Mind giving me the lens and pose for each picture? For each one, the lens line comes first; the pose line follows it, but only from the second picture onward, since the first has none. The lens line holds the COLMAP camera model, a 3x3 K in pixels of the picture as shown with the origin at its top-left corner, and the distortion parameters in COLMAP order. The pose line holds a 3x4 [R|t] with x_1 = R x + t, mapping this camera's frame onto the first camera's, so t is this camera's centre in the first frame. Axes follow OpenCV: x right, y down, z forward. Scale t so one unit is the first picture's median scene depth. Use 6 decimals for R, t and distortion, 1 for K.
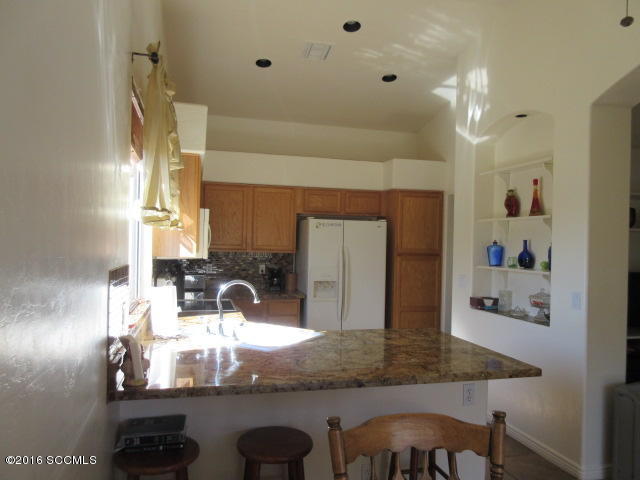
lens RADIAL K [[471.8, 0, 320.0], [0, 471.8, 240.0], [0, 0, 1]] dist [-0.007132, -0.002444]
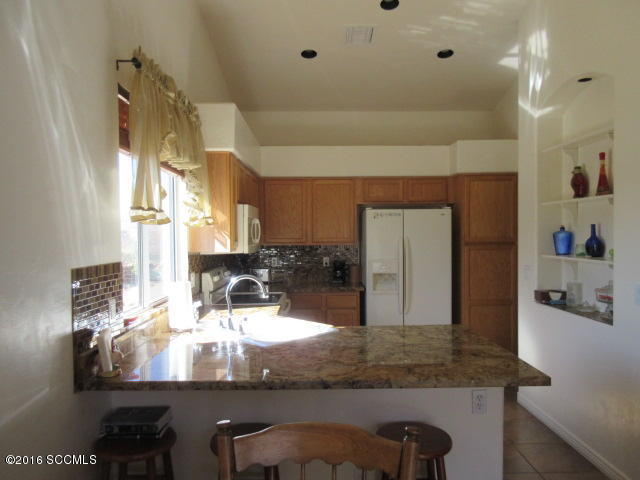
lens RADIAL K [[471.8, 0, 320.0], [0, 471.8, 240.0], [0, 0, 1]] dist [-0.007132, -0.002444]
pose [[0.969814, -0.026246, -0.242427, 0.149817], [0.030834, 0.999410, 0.015149, 0.000252], [0.241887, -0.022167, 0.970051, 0.043451]]
